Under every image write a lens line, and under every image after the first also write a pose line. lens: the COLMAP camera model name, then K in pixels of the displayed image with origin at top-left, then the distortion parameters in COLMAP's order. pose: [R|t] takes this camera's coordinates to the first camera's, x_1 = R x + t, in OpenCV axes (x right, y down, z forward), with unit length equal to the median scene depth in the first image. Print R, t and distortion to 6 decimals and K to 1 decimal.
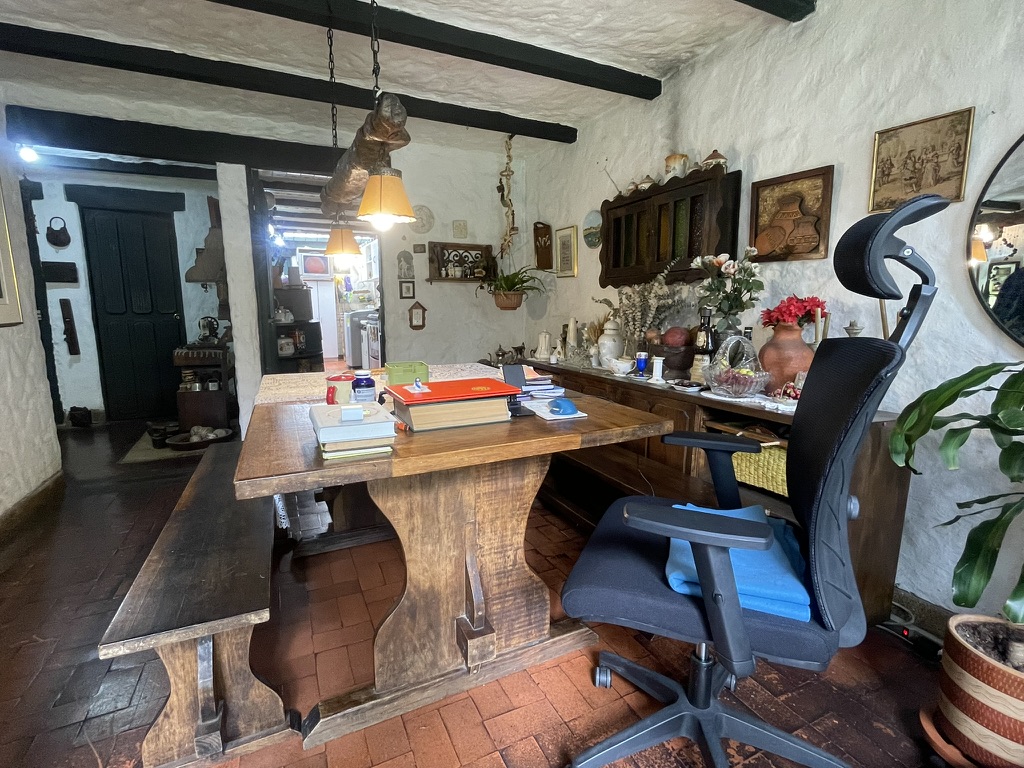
lens RADIAL K [[483.7, 0, 512.0], [0, 483.7, 384.0], [0, 0, 1]] dist [0.001655, -0.000067]
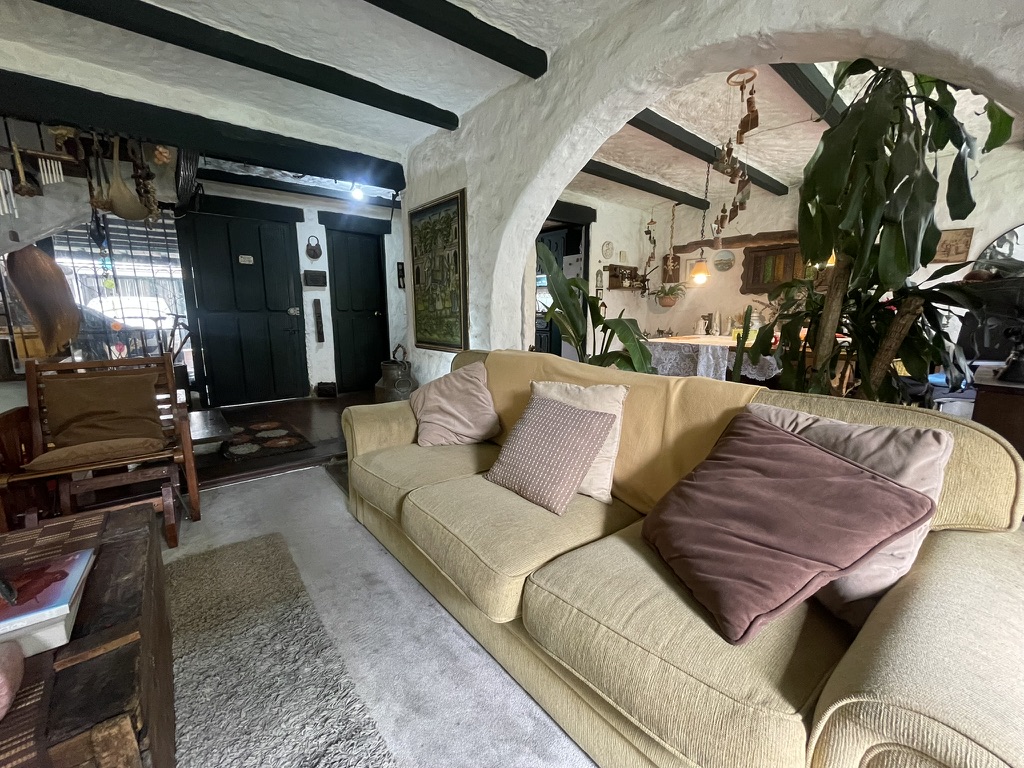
lens RADIAL K [[411.6, 0, 512.0], [0, 411.6, 384.0], [0, 0, 1]] dist [0.000172, 0.000074]
pose [[0.970823, -0.040593, 0.236335, -0.814426], [0.037042, 0.999124, 0.019448, 0.060206], [-0.236917, -0.010126, 0.971477, -0.239077]]
